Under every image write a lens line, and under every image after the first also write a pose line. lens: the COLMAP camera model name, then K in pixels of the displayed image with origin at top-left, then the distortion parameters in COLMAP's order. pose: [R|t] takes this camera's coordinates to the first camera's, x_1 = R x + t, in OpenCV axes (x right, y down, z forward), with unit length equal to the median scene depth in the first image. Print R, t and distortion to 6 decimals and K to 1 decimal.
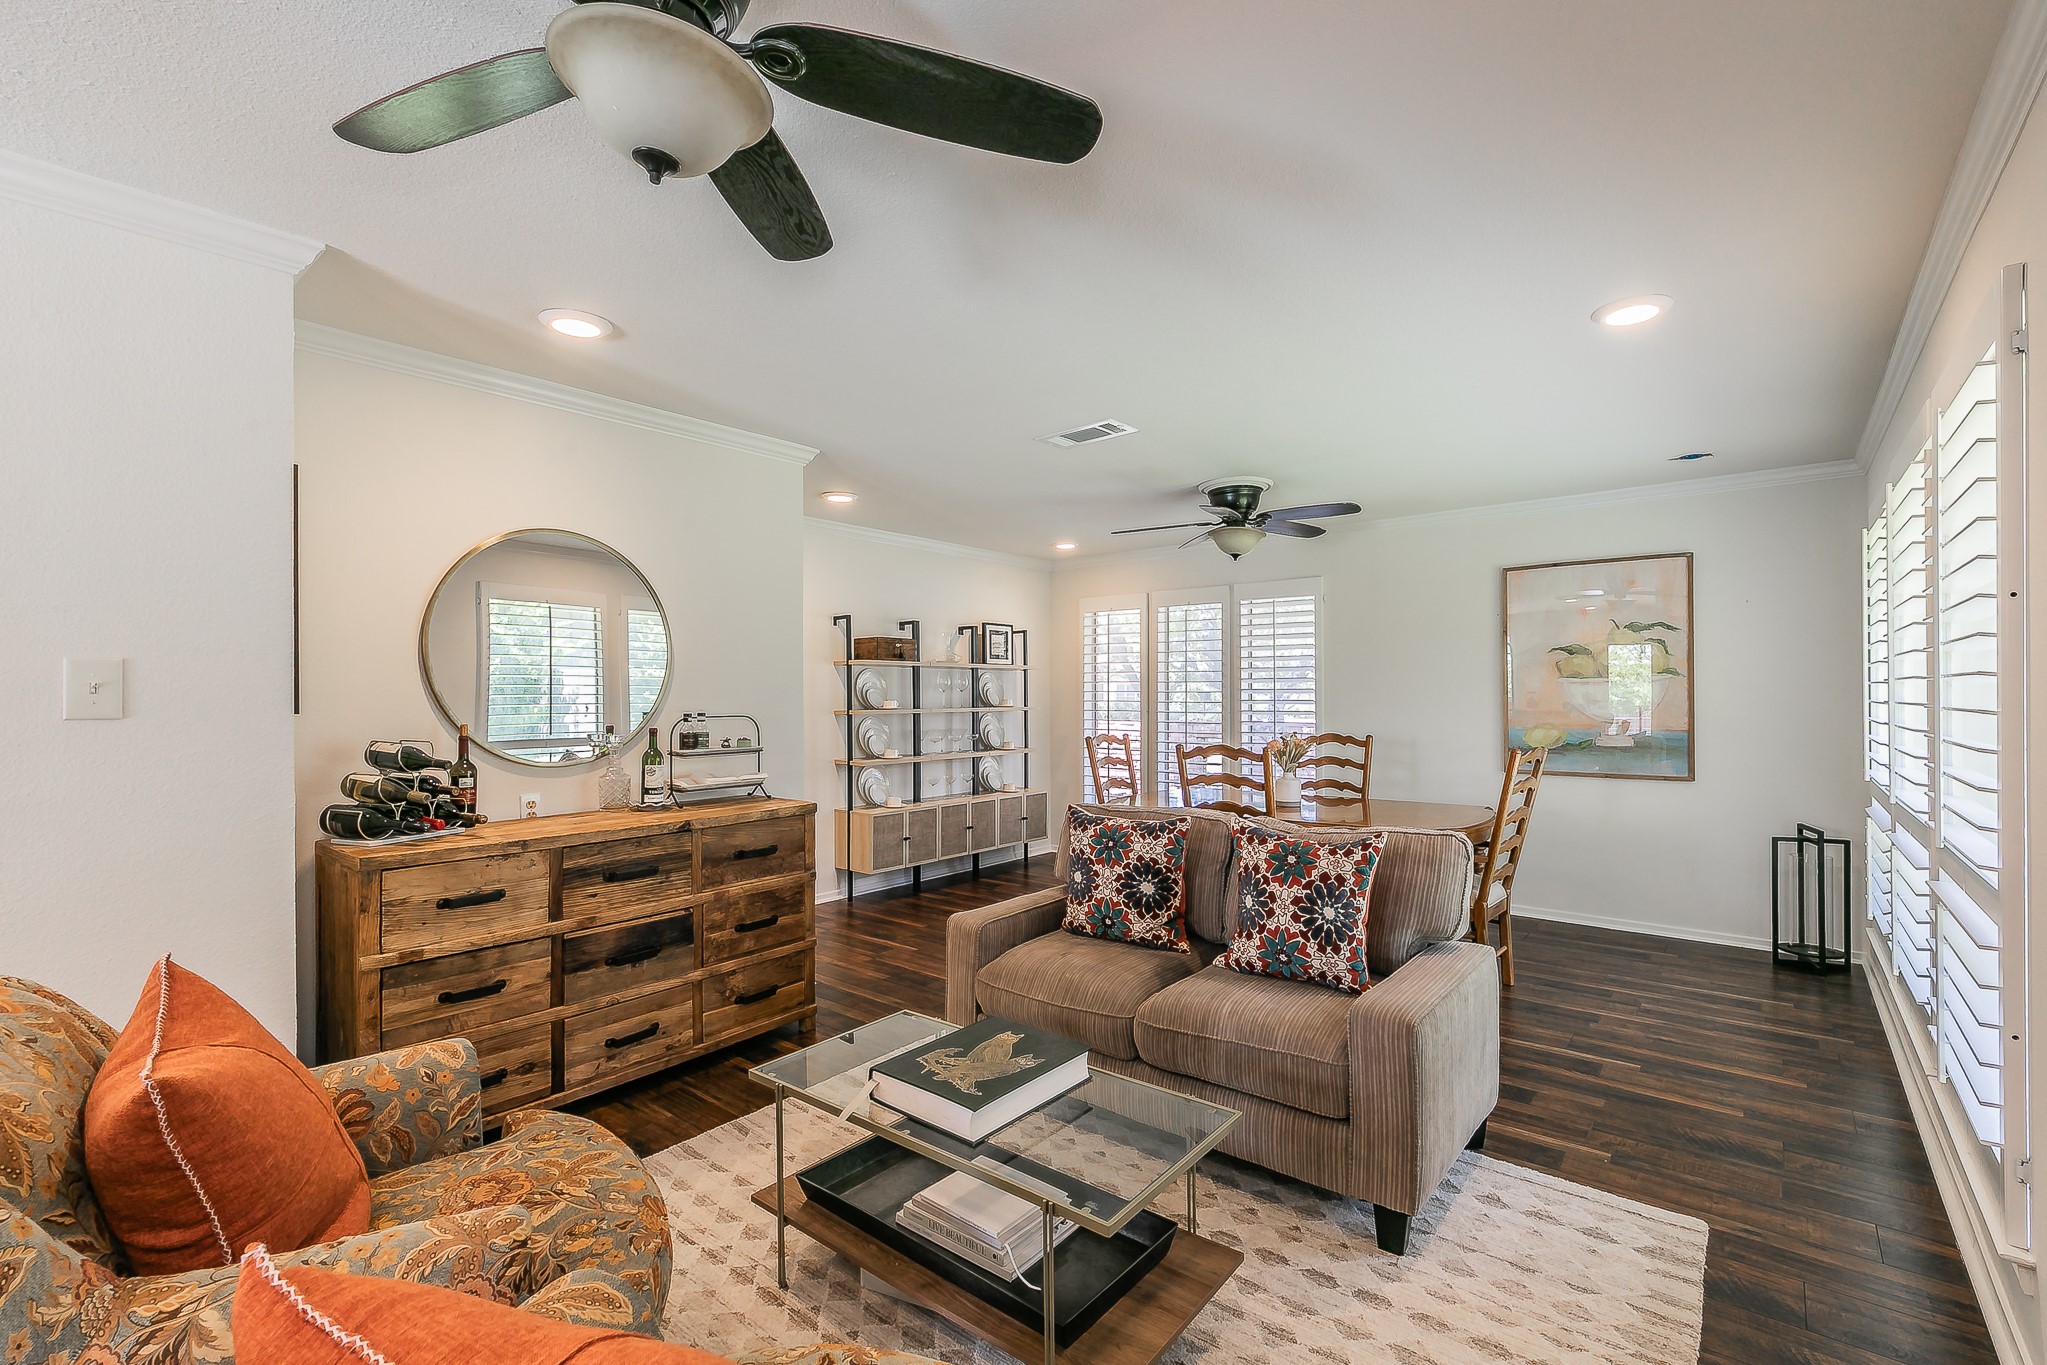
lens RADIAL K [[910.8, 0, 996.1], [0, 910.8, 689.2], [0, 0, 1]] dist [0.000578, 0.000080]
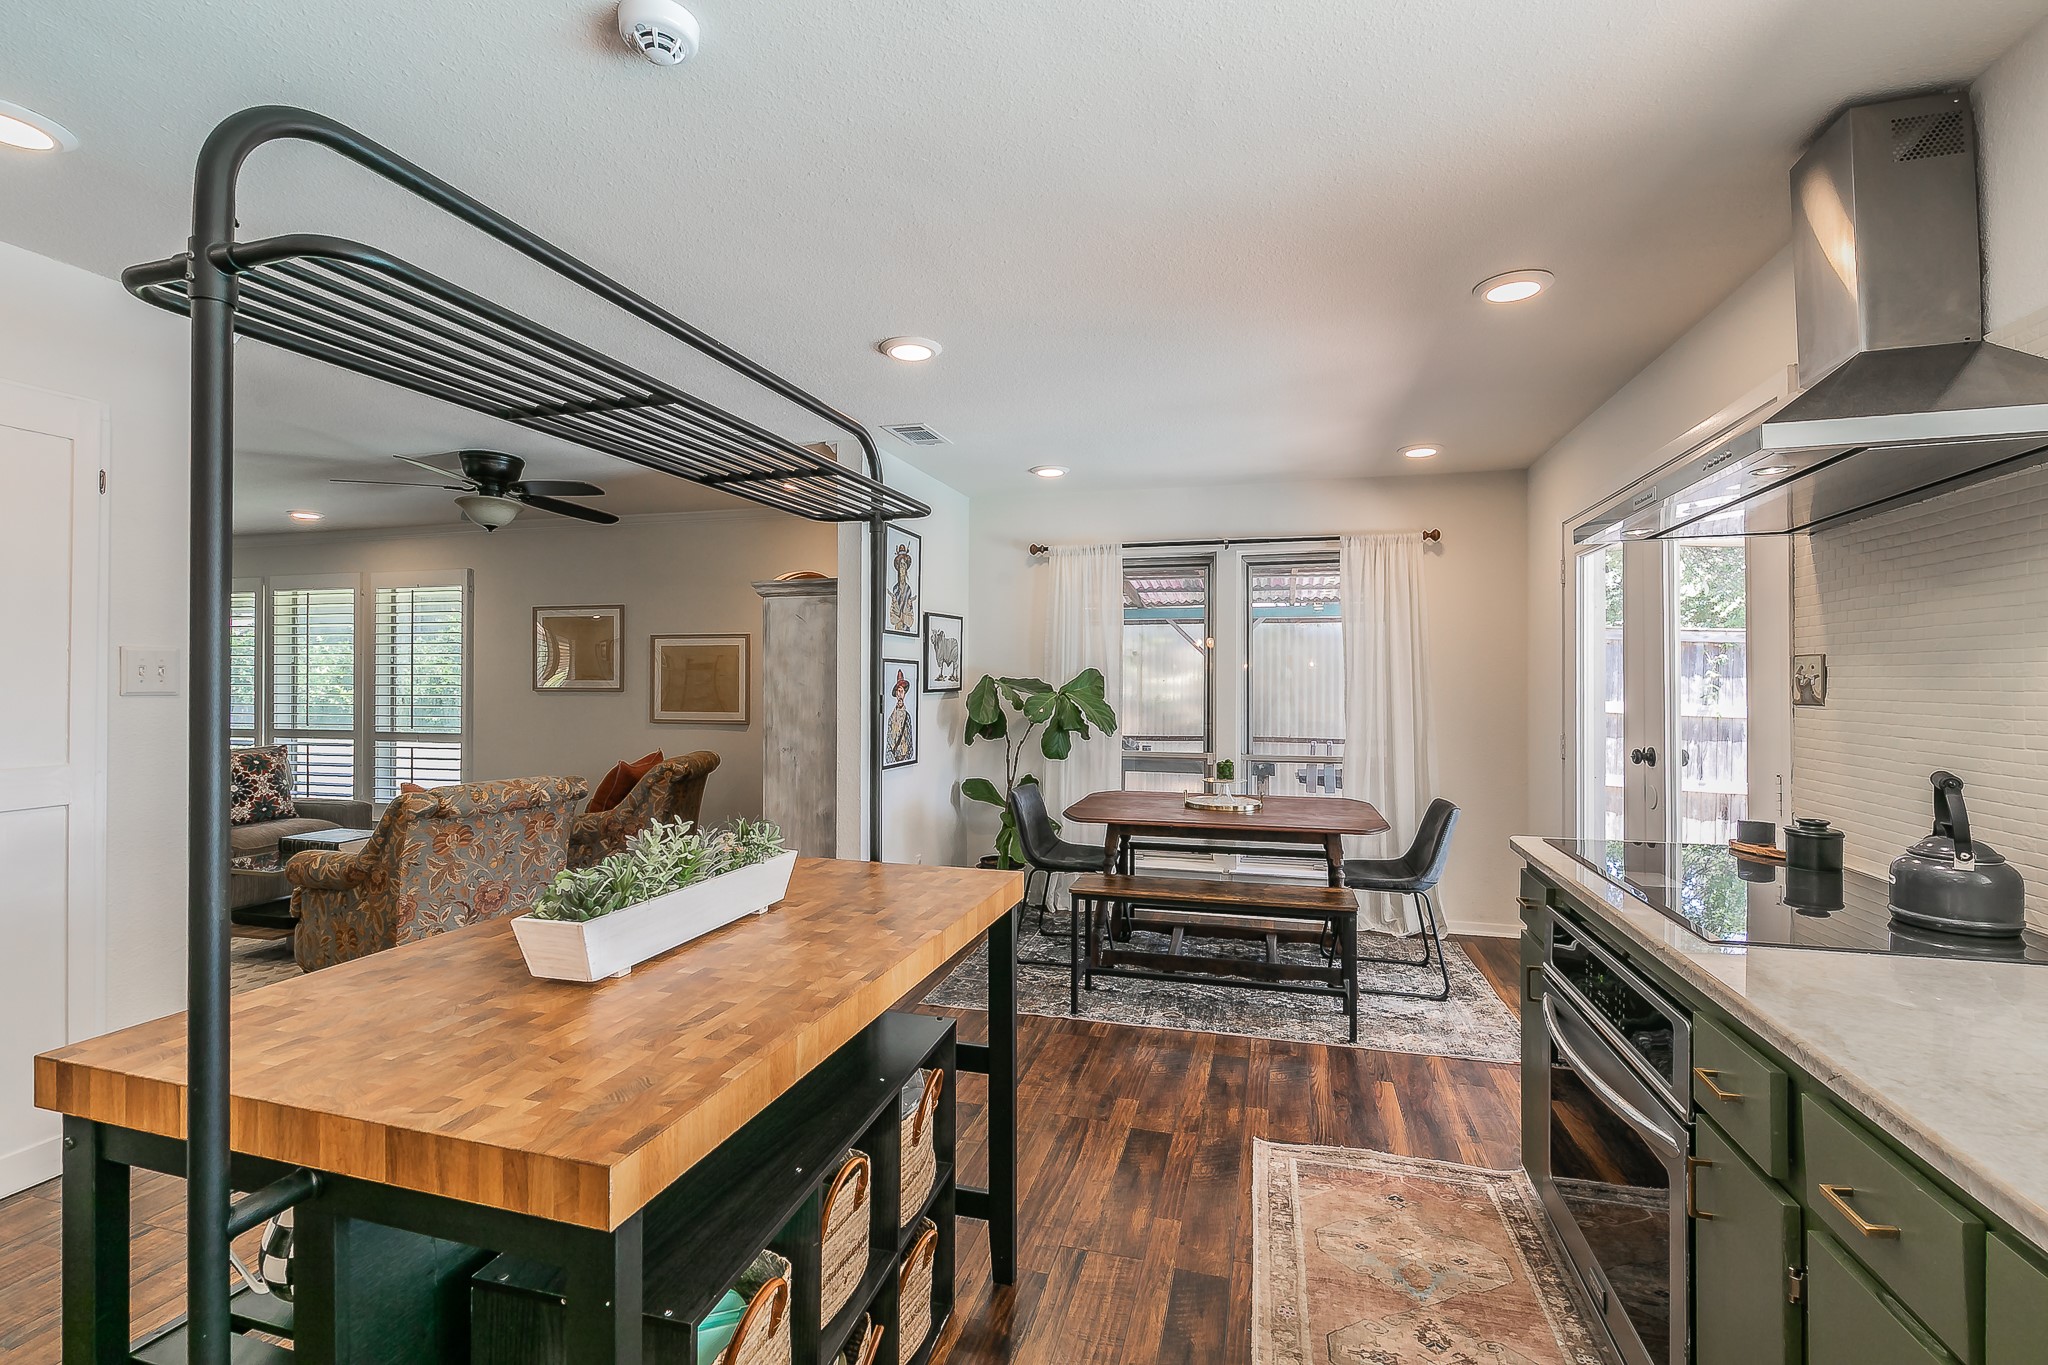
lens RADIAL K [[885.8, 0, 1036.1], [0, 885.8, 677.1], [0, 0, 1]] dist [0.003342, 0.000564]
pose [[-0.410378, 0.006017, 0.911896, -1.889527], [-0.004475, 0.999953, -0.008612, 0.007303], [-0.911905, -0.007615, -0.410331, 0.207419]]
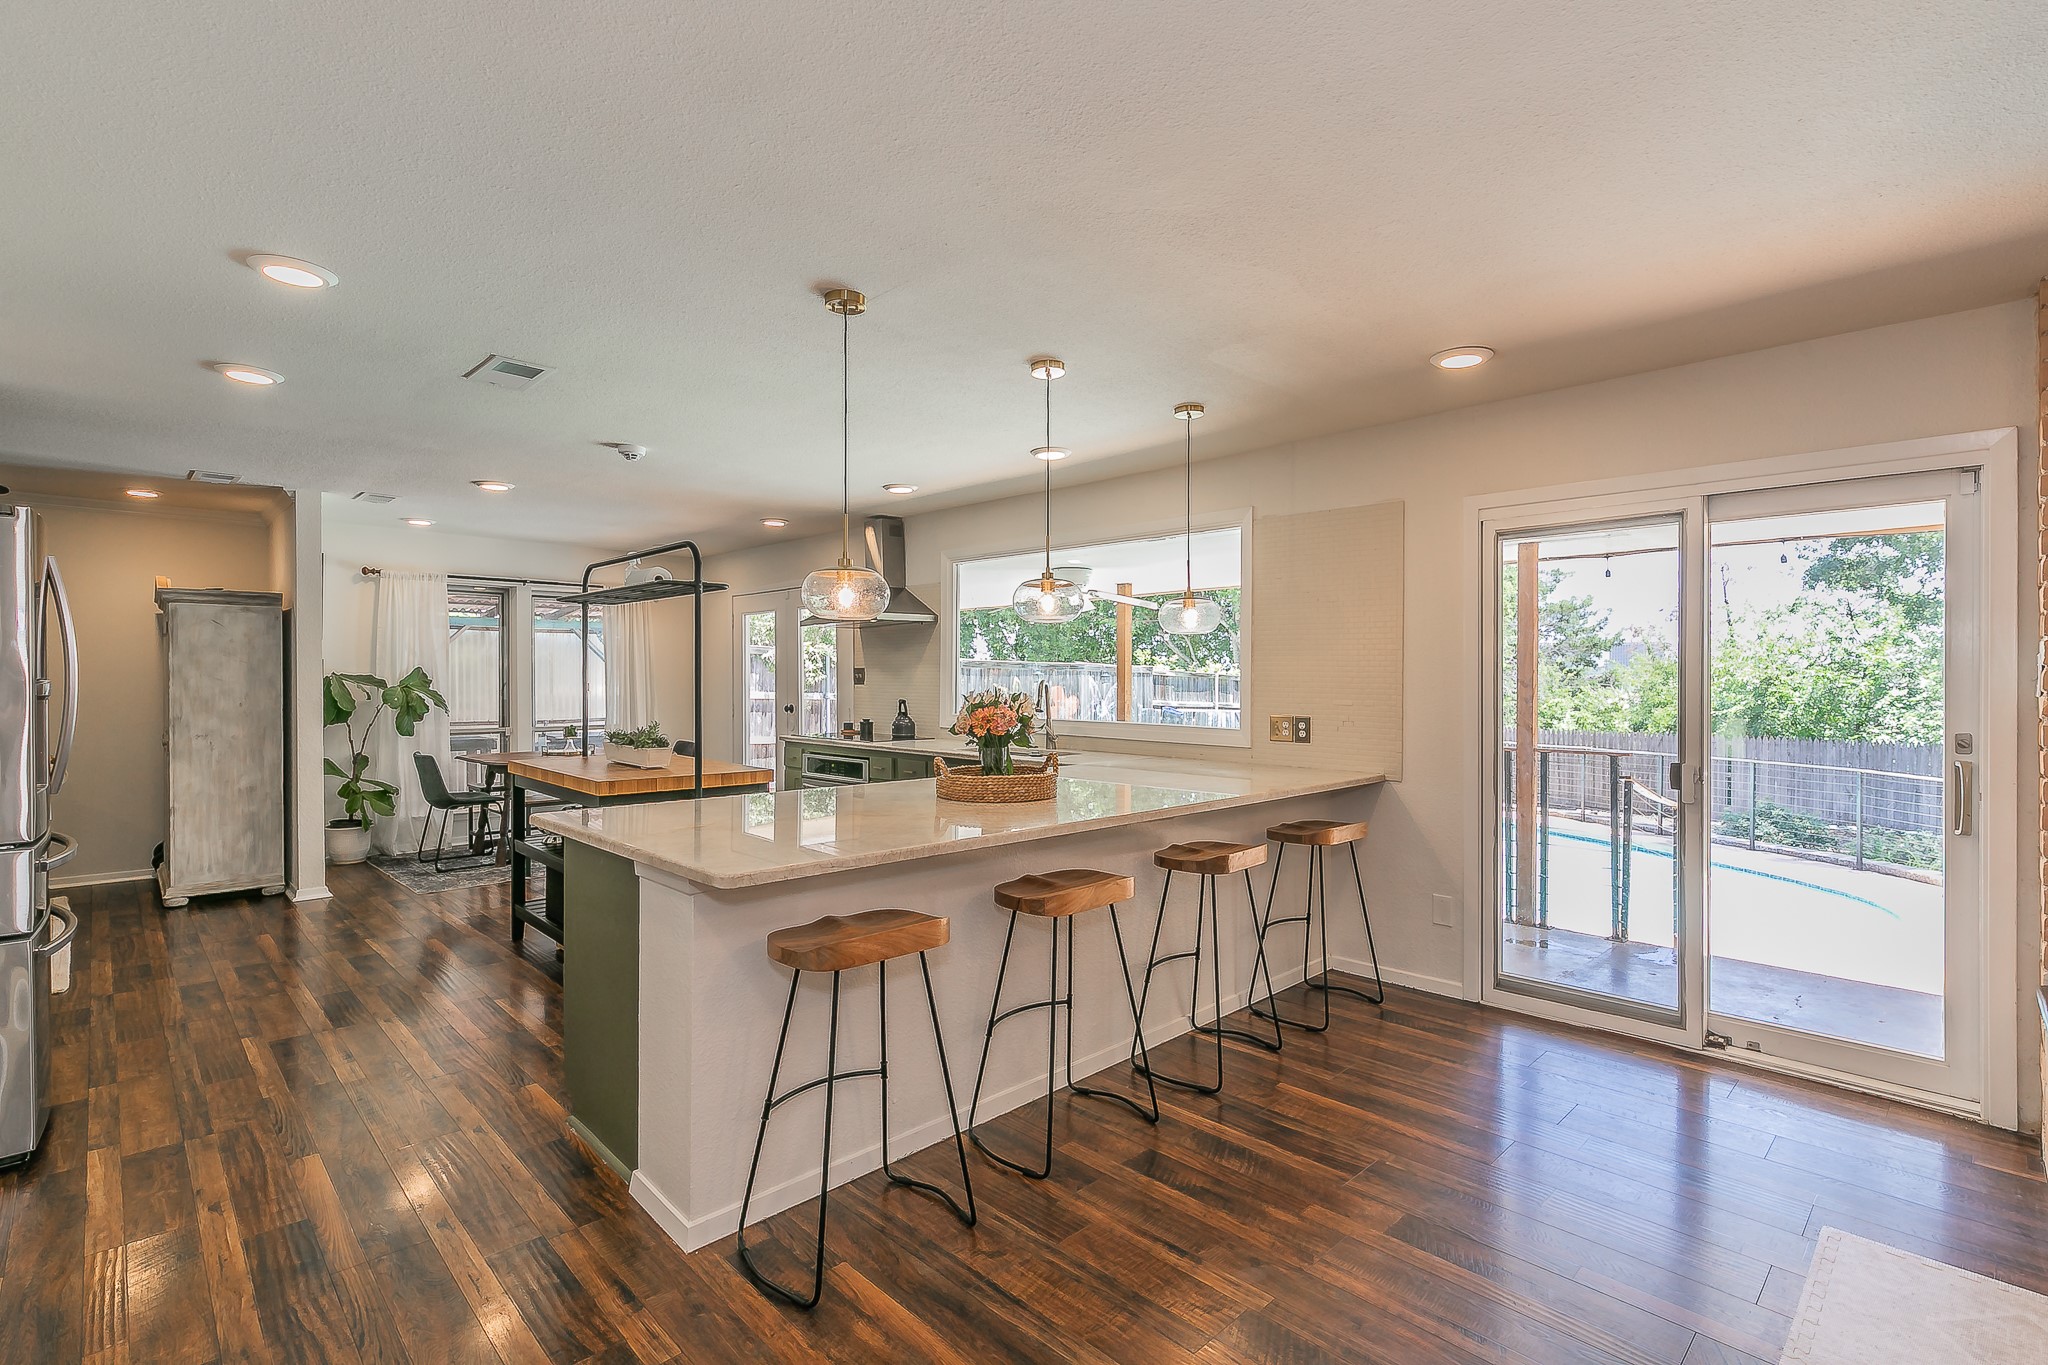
lens RADIAL K [[947.5, 0, 1008.1], [0, 947.5, 688.1], [0, 0, 1]] dist [-0.000537, 0.000215]
pose [[-0.994056, 0.002000, 0.108856, -2.112855], [0.002650, 0.999980, 0.005826, 0.018296], [-0.108842, 0.006080, -0.994040, 1.624889]]
